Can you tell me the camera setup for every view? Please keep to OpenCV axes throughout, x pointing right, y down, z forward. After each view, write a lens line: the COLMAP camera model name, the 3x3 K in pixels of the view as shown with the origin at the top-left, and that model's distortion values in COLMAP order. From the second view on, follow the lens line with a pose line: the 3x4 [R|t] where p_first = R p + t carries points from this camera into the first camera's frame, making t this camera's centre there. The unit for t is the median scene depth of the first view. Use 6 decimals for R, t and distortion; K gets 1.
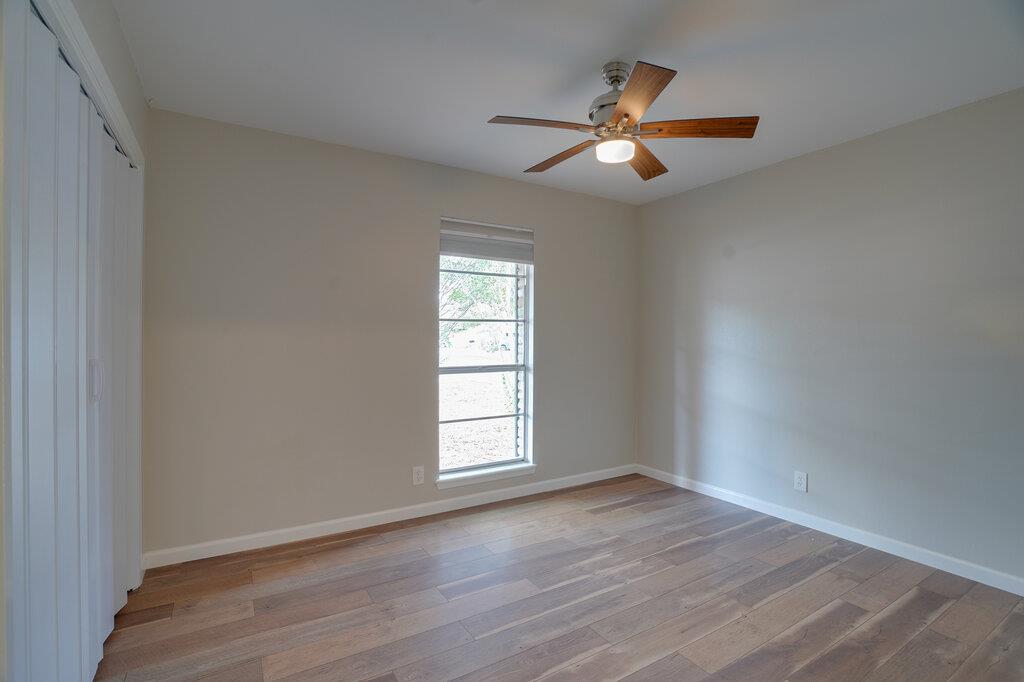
lens RADIAL K [[470.3, 0, 515.4], [0, 470.3, 338.9], [0, 0, 1]] dist [-0.040778, 0.000990]
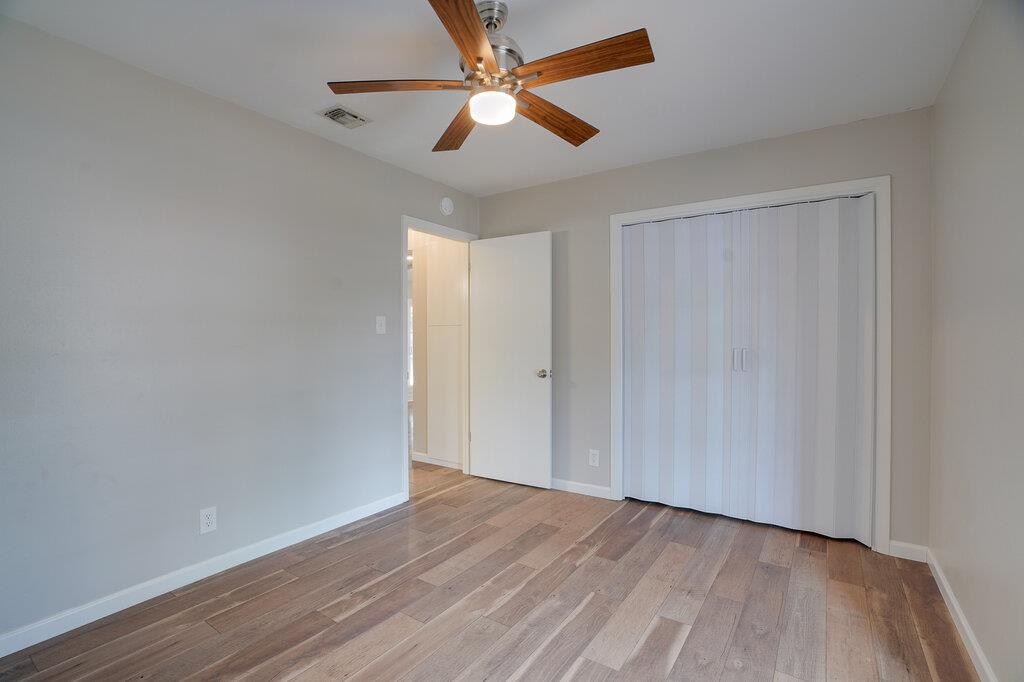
lens RADIAL K [[470.3, 0, 515.4], [0, 470.3, 338.9], [0, 0, 1]] dist [-0.040778, 0.000990]
pose [[-0.911900, 0.002667, -0.410404, 0.560734], [-0.001678, 0.999946, 0.010228, -0.007163], [0.410409, 0.010015, -0.911847, 1.932689]]
